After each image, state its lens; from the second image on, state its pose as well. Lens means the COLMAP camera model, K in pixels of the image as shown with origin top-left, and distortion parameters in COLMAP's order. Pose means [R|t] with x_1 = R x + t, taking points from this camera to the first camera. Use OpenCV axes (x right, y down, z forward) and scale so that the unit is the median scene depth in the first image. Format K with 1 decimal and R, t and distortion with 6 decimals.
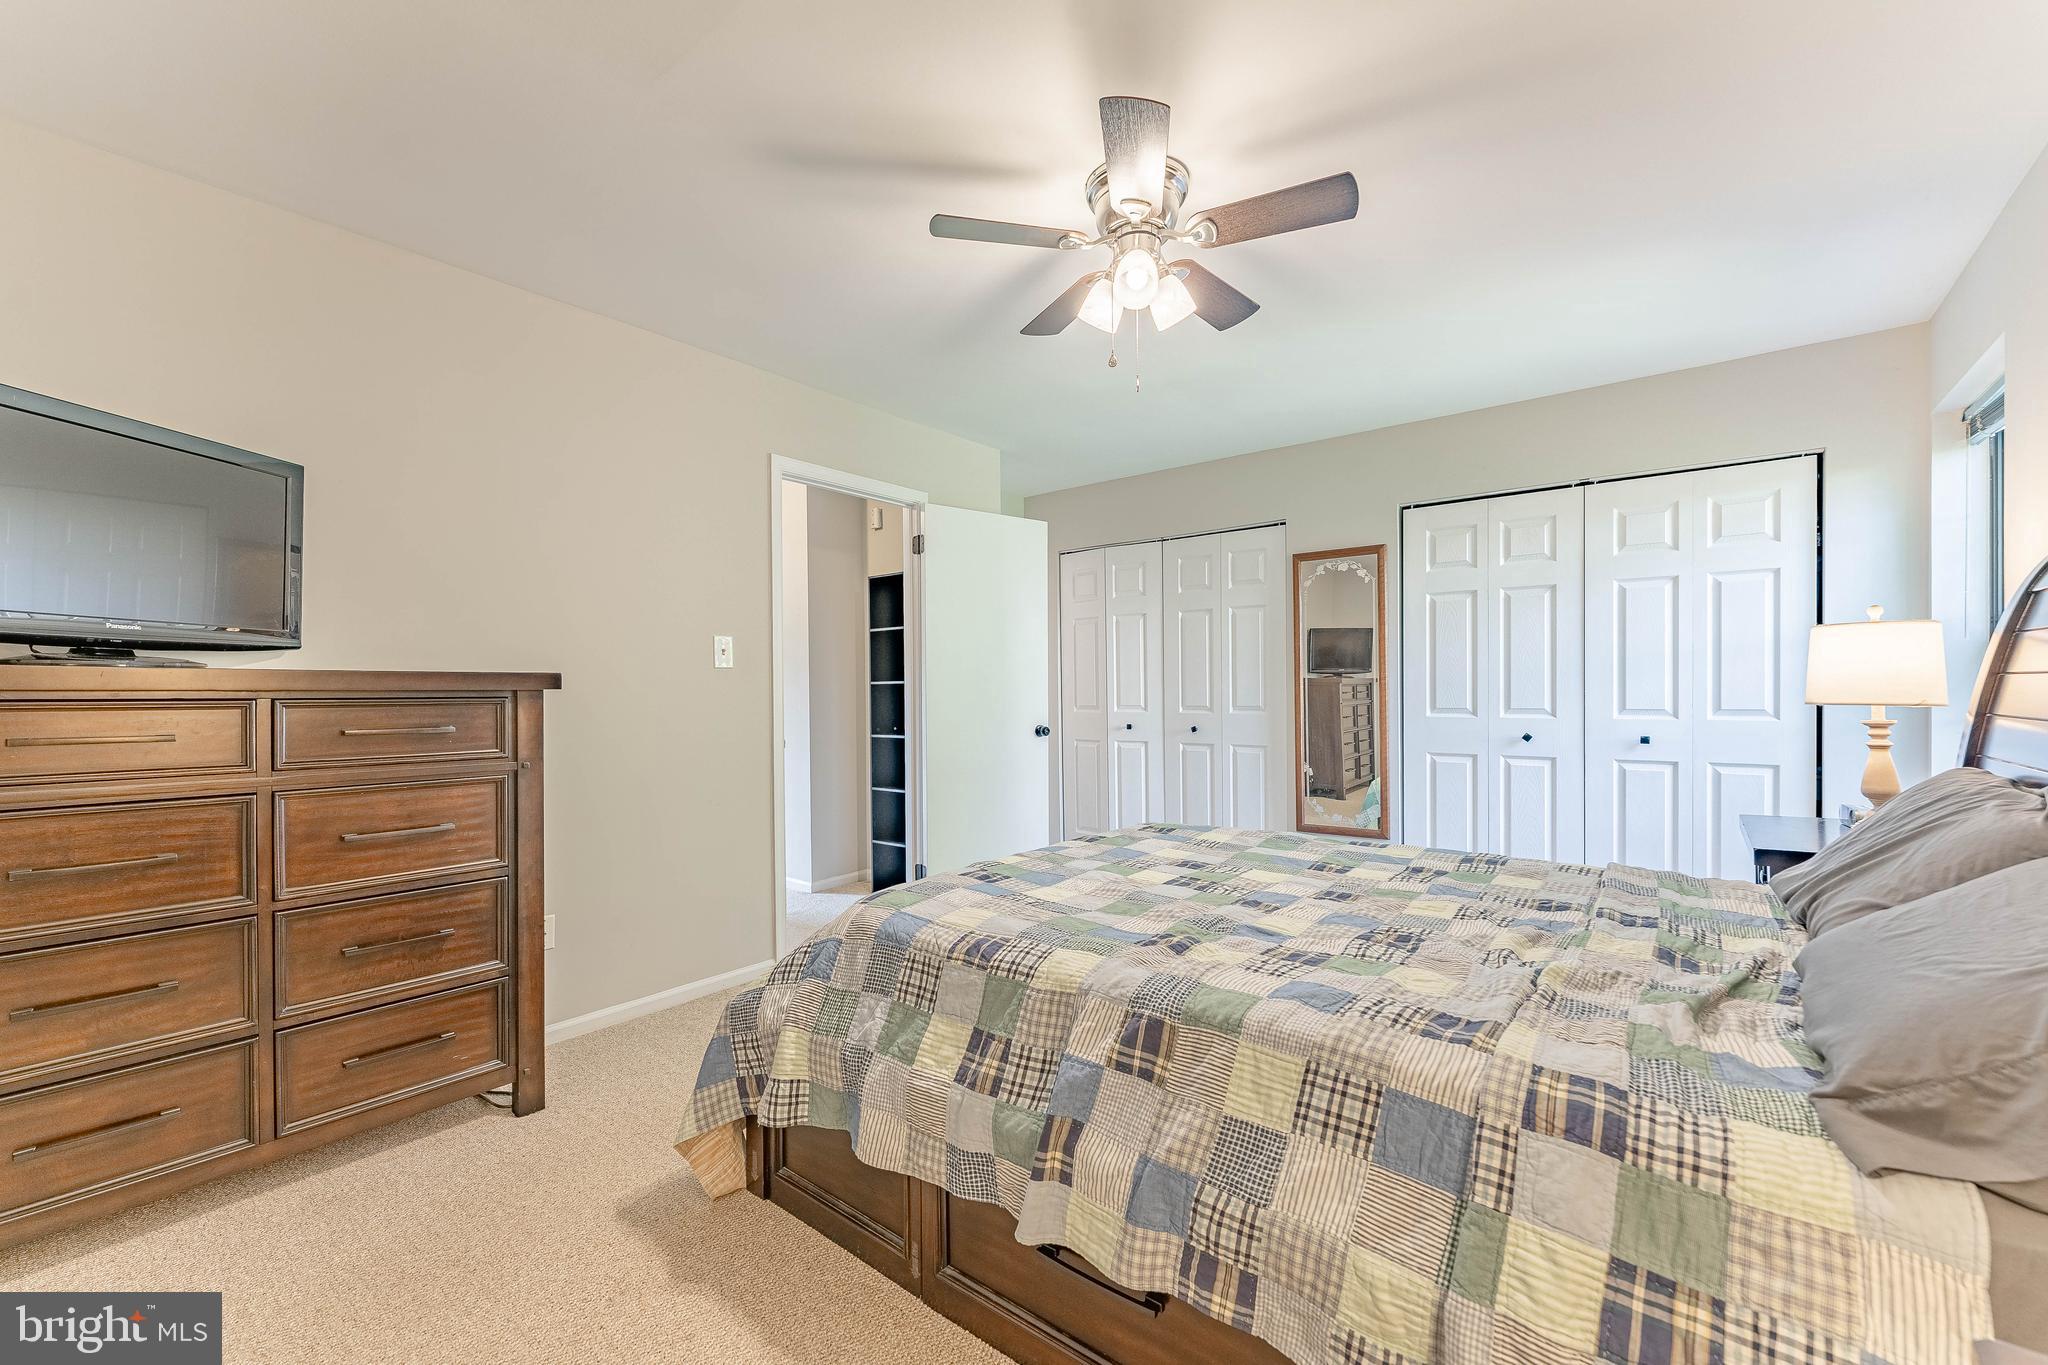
lens RADIAL K [[830.7, 0, 1005.0], [0, 830.7, 690.2], [0, 0, 1]] dist [0.001611, -0.001742]
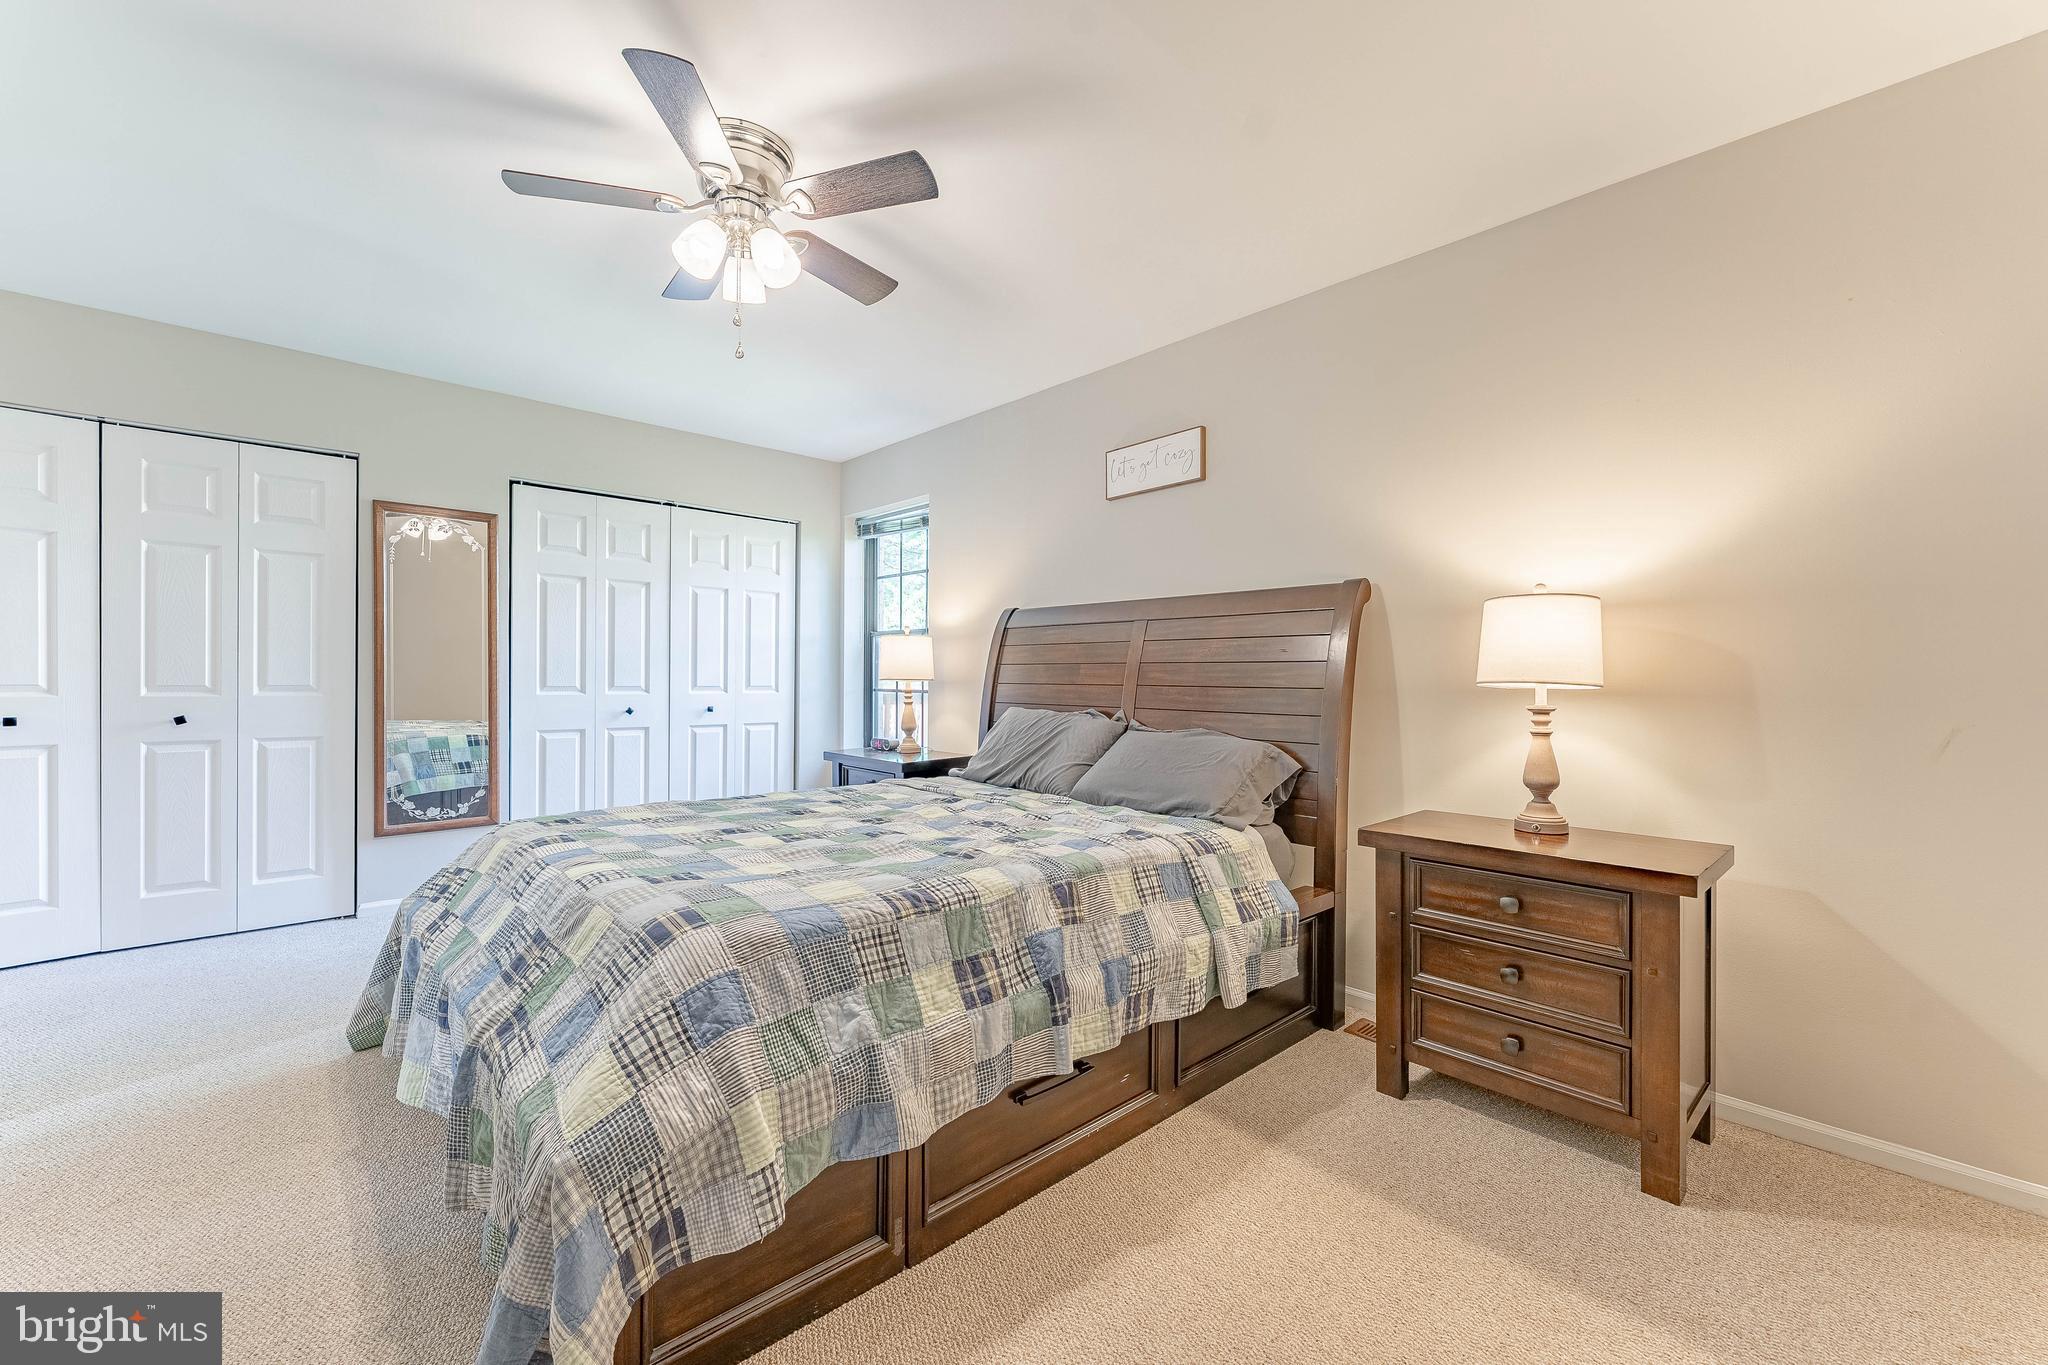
lens RADIAL K [[830.7, 0, 1014.8], [0, 830.7, 678.9], [0, 0, 1]] dist [0.001611, -0.001742]
pose [[0.143389, 0.009516, 0.989621, -1.014205], [-0.008938, 0.999925, -0.008320, 0.038939], [-0.989626, -0.007652, 0.143463, 0.699796]]
